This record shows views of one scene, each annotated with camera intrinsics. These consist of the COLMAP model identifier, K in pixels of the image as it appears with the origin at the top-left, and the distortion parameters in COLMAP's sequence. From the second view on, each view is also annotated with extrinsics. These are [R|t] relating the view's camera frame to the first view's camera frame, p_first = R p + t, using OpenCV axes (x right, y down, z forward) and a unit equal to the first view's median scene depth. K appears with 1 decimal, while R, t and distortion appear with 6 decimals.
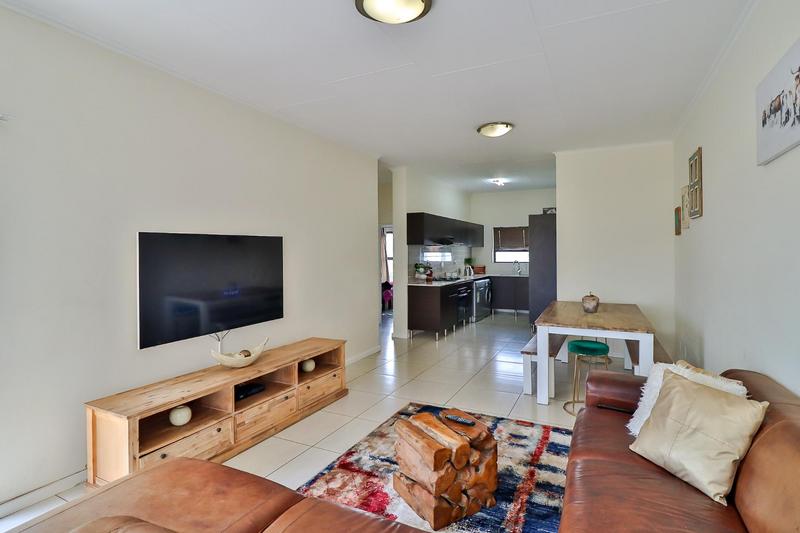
lens RADIAL K [[412.8, 0, 401.3], [0, 412.8, 250.6], [0, 0, 1]] dist [0.000263, -0.014486]
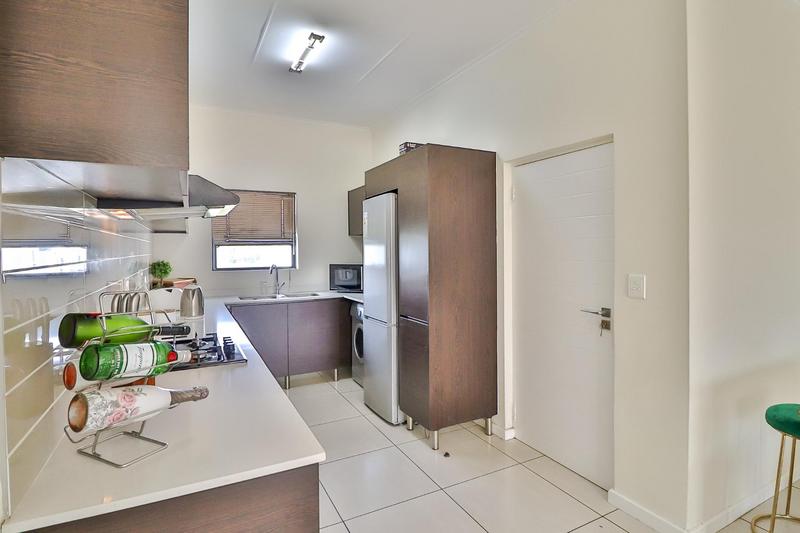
lens RADIAL K [[408.2, 0, 398.8], [0, 408.2, 256.4], [0, 0, 1]] dist [0.000090, -0.008176]
pose [[0.590233, -0.014674, 0.807099, -0.009211], [0.000919, 0.999846, 0.017506, 0.016951], [-0.807232, -0.009591, 0.590156, 1.413549]]
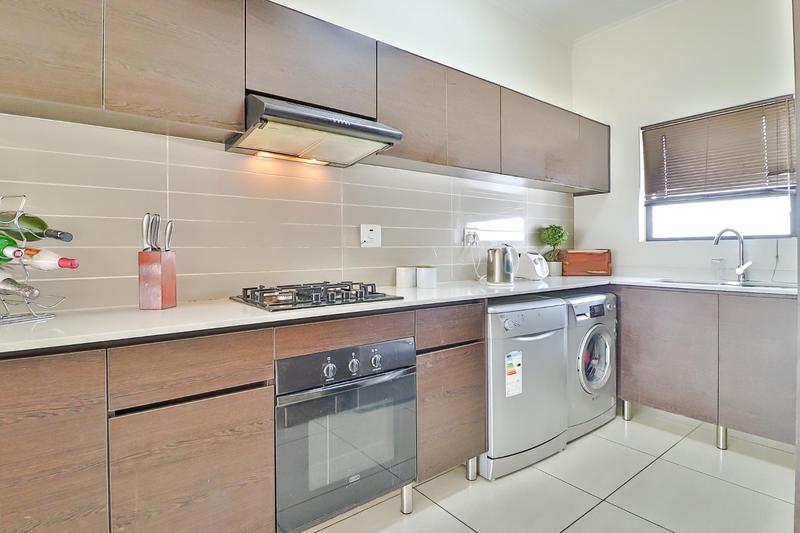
lens RADIAL K [[412.8, 0, 401.3], [0, 412.8, 250.6], [0, 0, 1]] dist [0.000263, -0.014486]
pose [[0.898720, 0.003963, -0.438505, 0.469601], [-0.001268, 0.999978, 0.006438, 0.083085], [0.438521, -0.005229, 0.898706, 1.537573]]
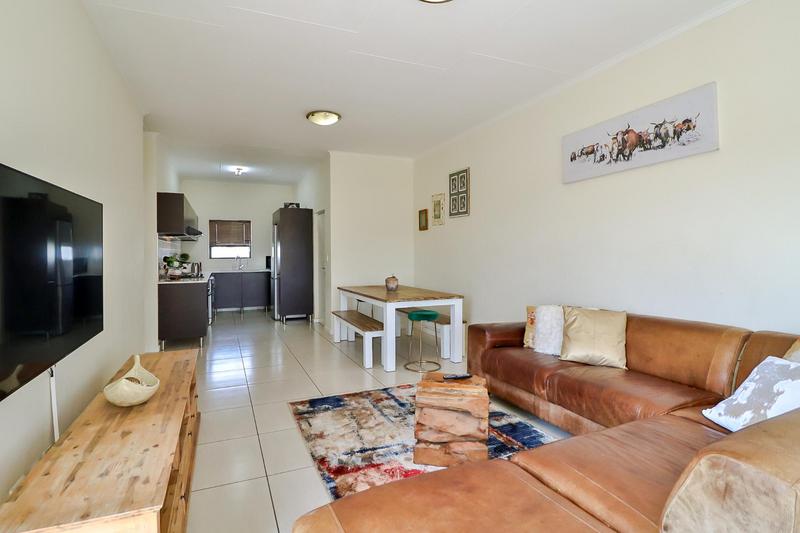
lens RADIAL K [[412.8, 0, 401.3], [0, 412.8, 250.6], [0, 0, 1]] dist [0.000263, -0.014486]
pose [[0.642014, 0.004220, 0.766681, -0.475333], [0.001723, 0.999974, -0.006947, 0.044120], [-0.766691, 0.005781, 0.641991, 0.229457]]
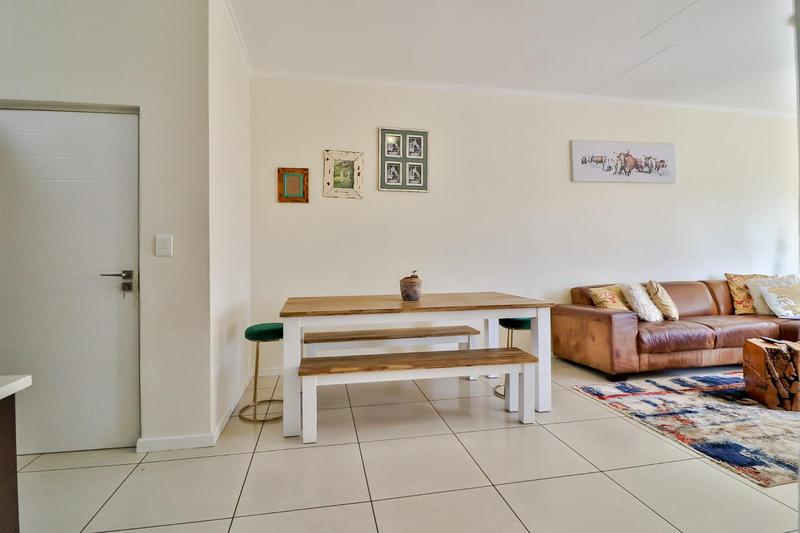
lens RADIAL K [[412.8, 0, 401.3], [0, 412.8, 250.6], [0, 0, 1]] dist [0.000263, -0.014486]
pose [[-0.612057, 0.017189, 0.790627, -0.095711], [0.008027, 0.999847, -0.015523, 0.081607], [-0.790773, -0.003155, -0.612102, 1.564472]]
